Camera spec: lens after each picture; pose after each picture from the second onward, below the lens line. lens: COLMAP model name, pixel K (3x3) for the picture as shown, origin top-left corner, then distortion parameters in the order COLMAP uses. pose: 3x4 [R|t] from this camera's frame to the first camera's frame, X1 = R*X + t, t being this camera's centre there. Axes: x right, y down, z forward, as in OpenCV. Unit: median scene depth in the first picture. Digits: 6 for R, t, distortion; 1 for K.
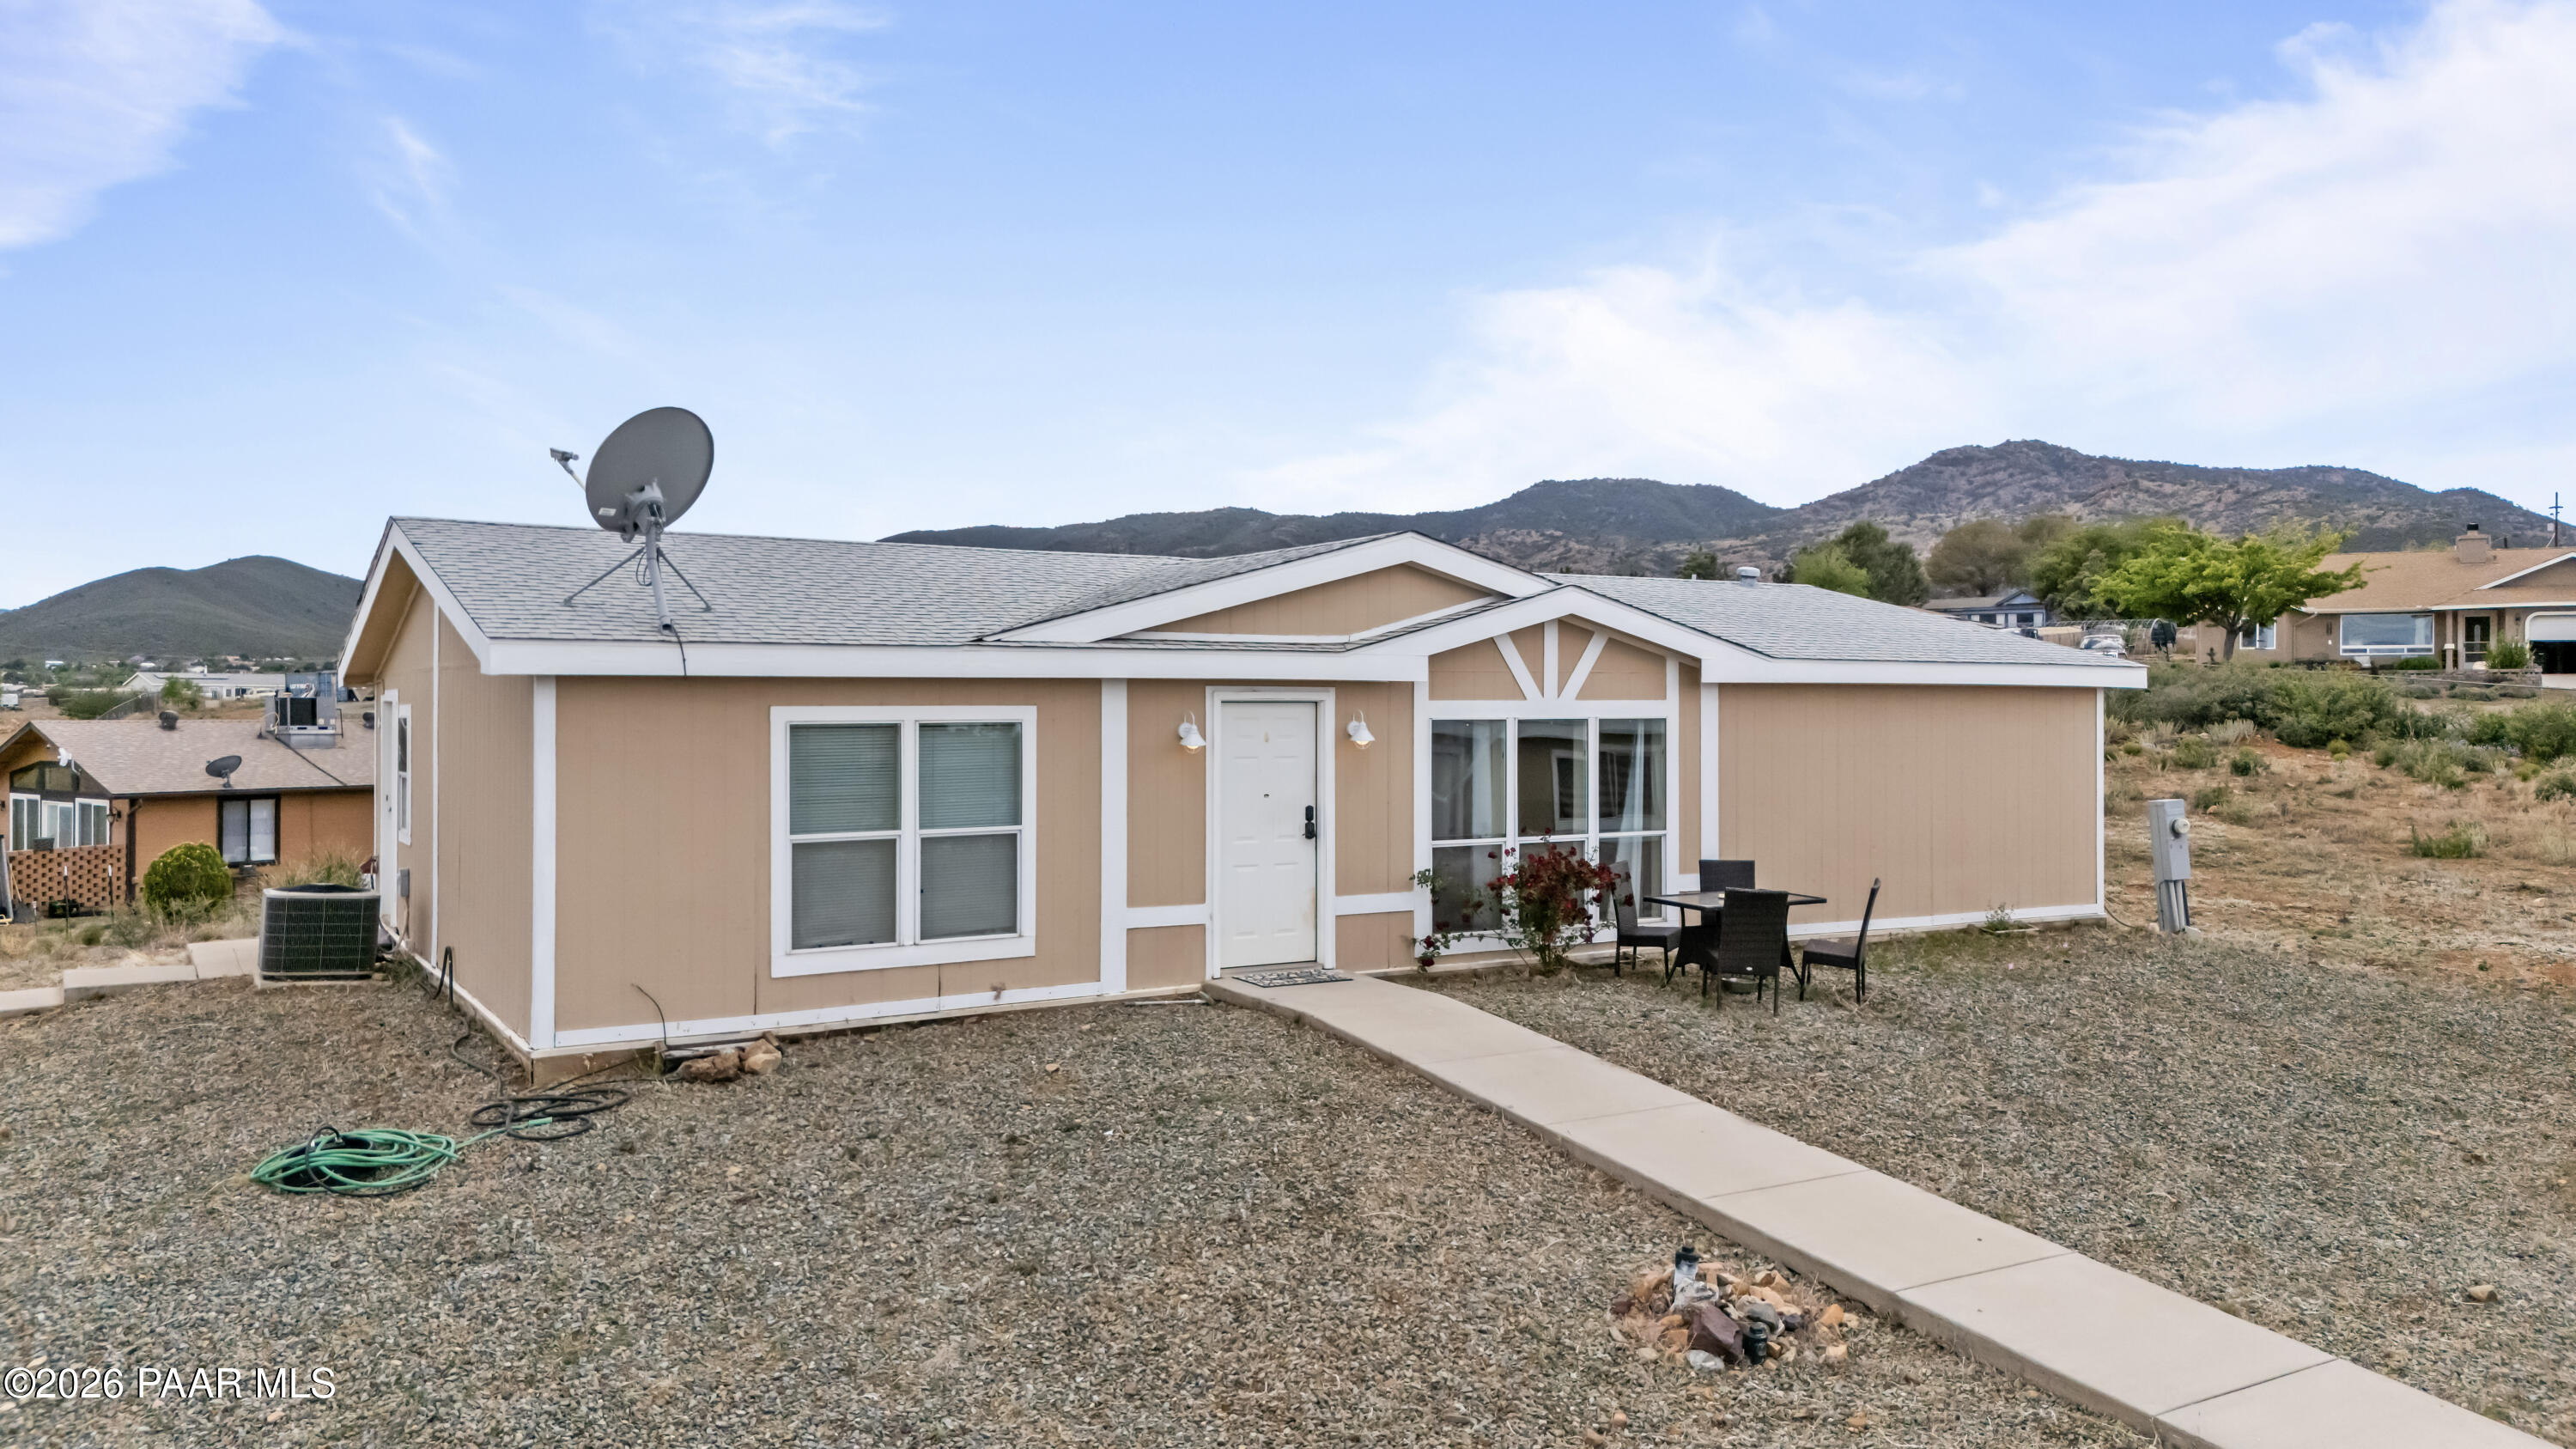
lens RADIAL K [[1920.2, 0, 1290.6], [0, 1920.2, 712.3], [0, 0, 1]] dist [0.106475, -0.135607]
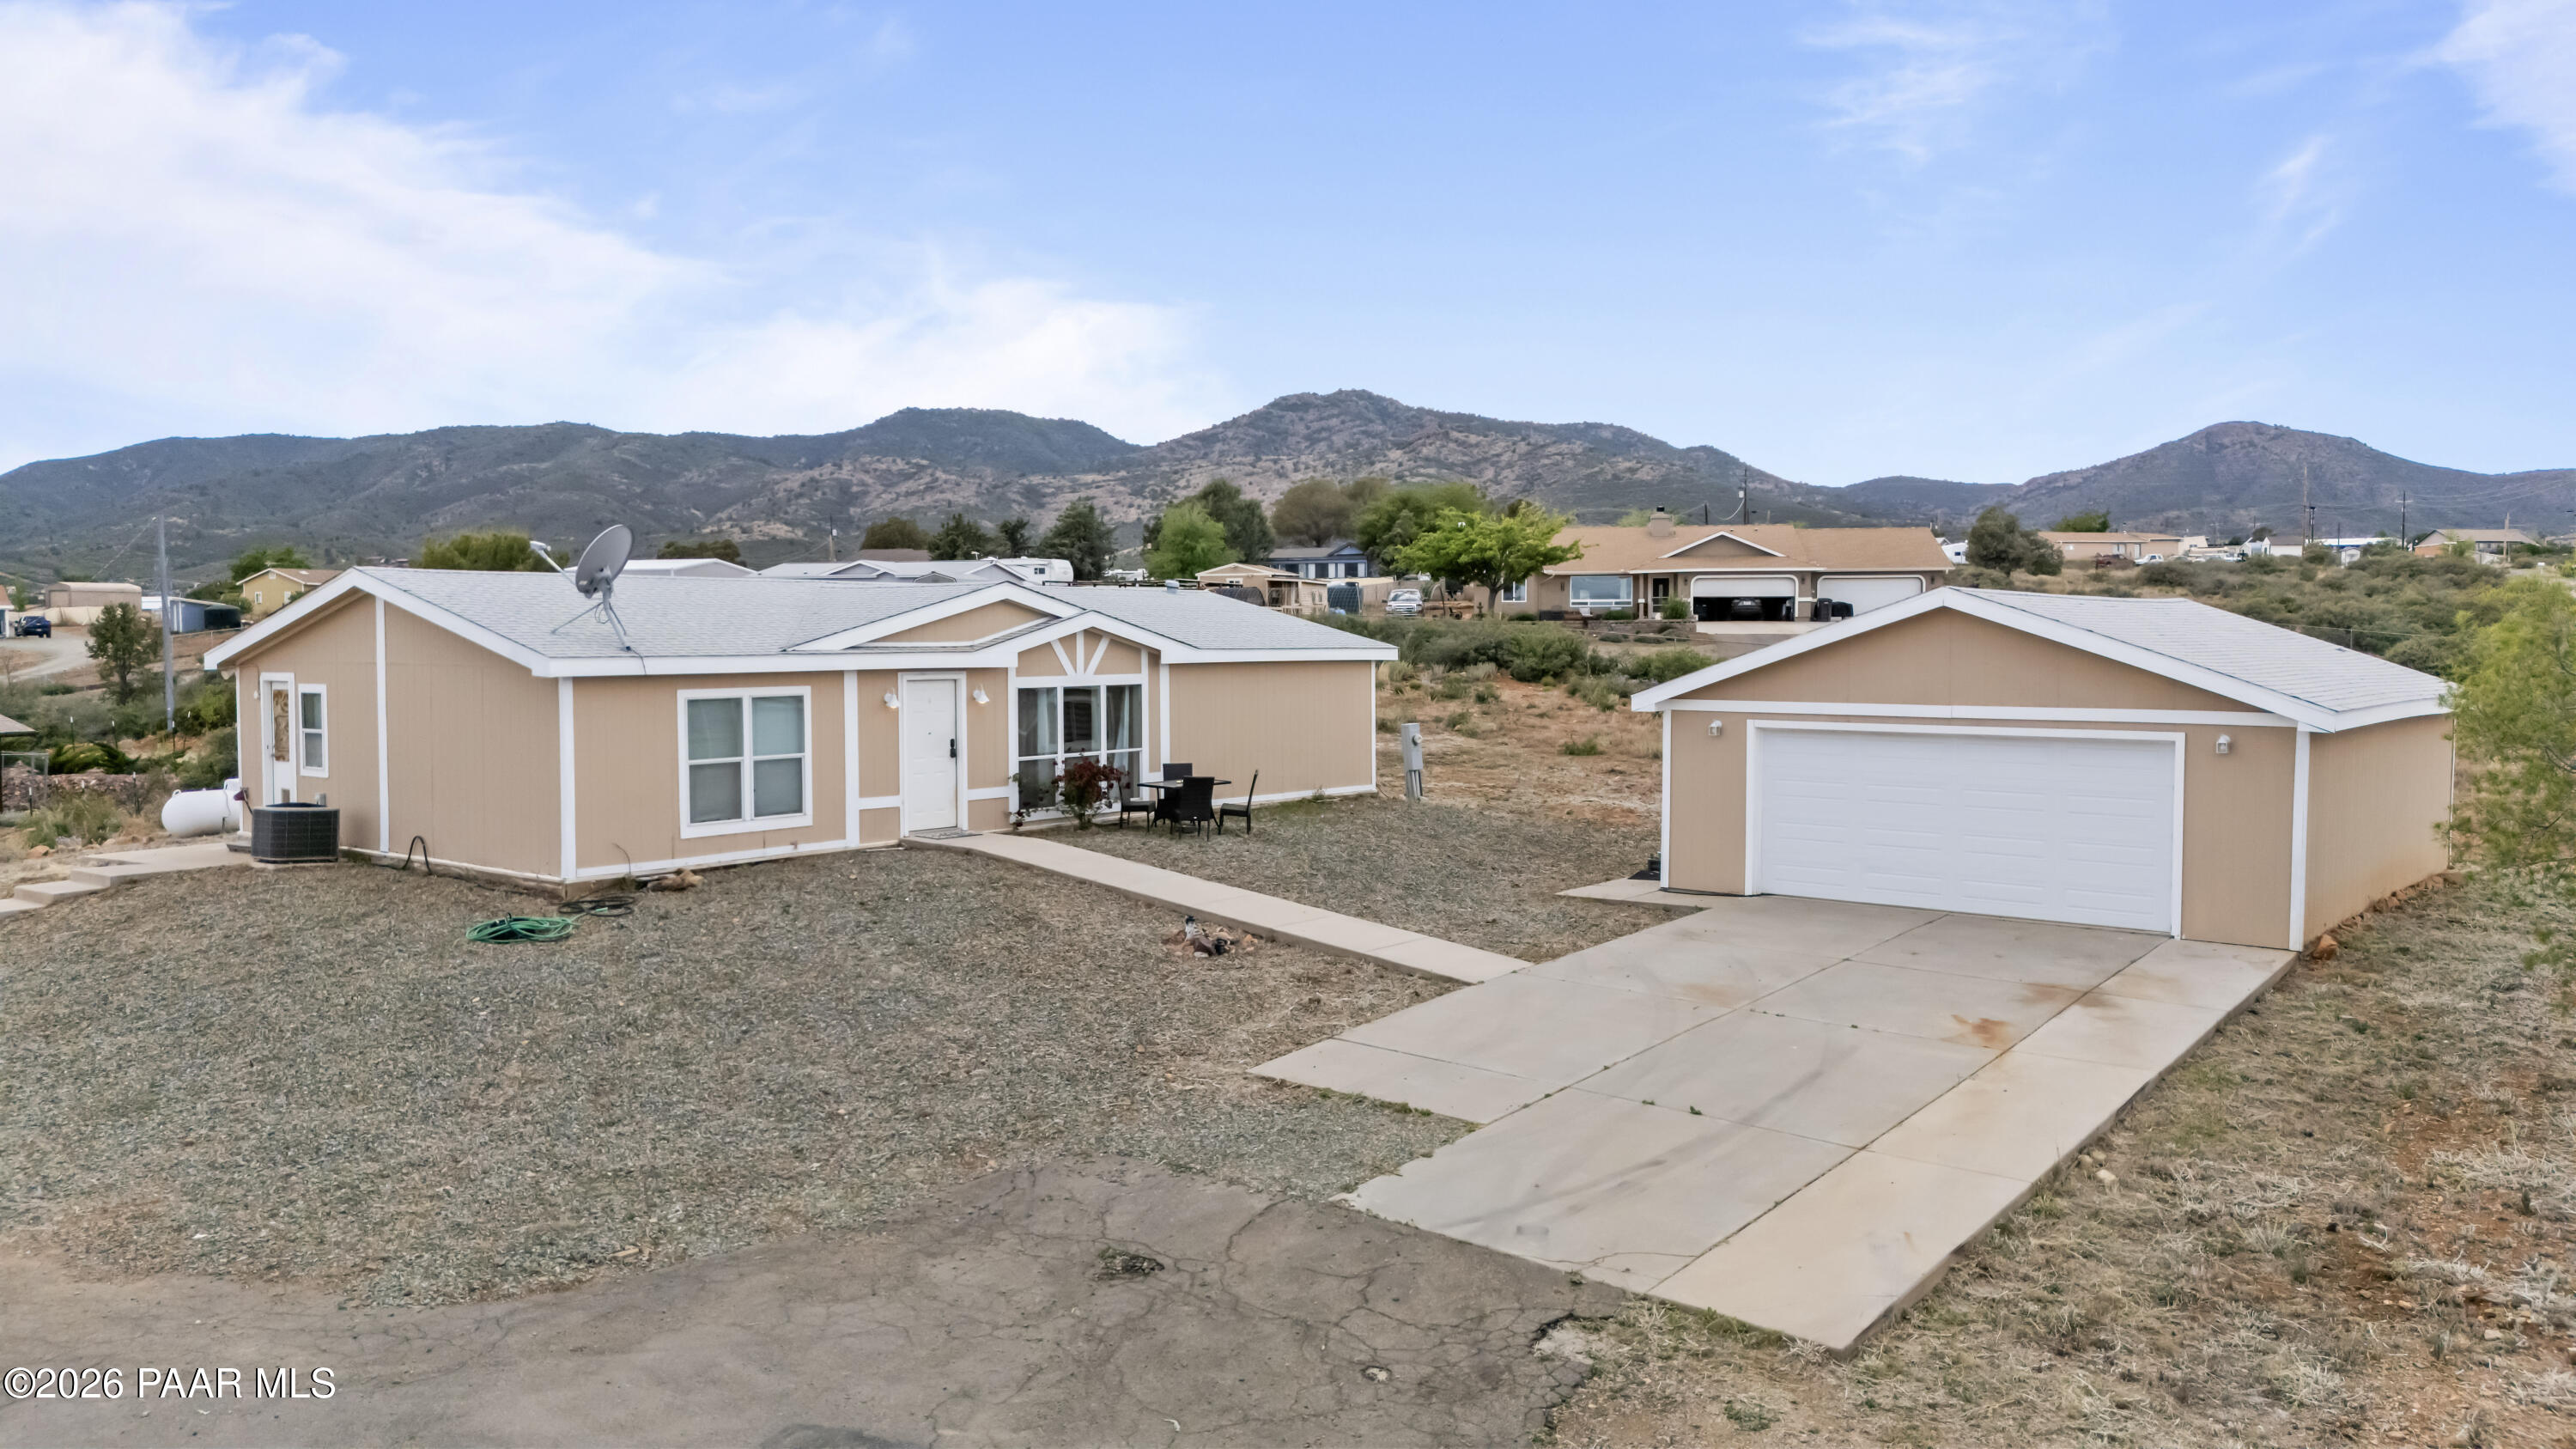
lens RADIAL K [[1920.2, 0, 1290.6], [0, 1920.2, 712.3], [0, 0, 1]] dist [0.106475, -0.135607]
pose [[0.947084, -0.017625, 0.320501, -0.211636], [0.005802, 0.999268, 0.037806, -0.032755], [-0.320933, -0.033946, 0.946493, -0.622635]]
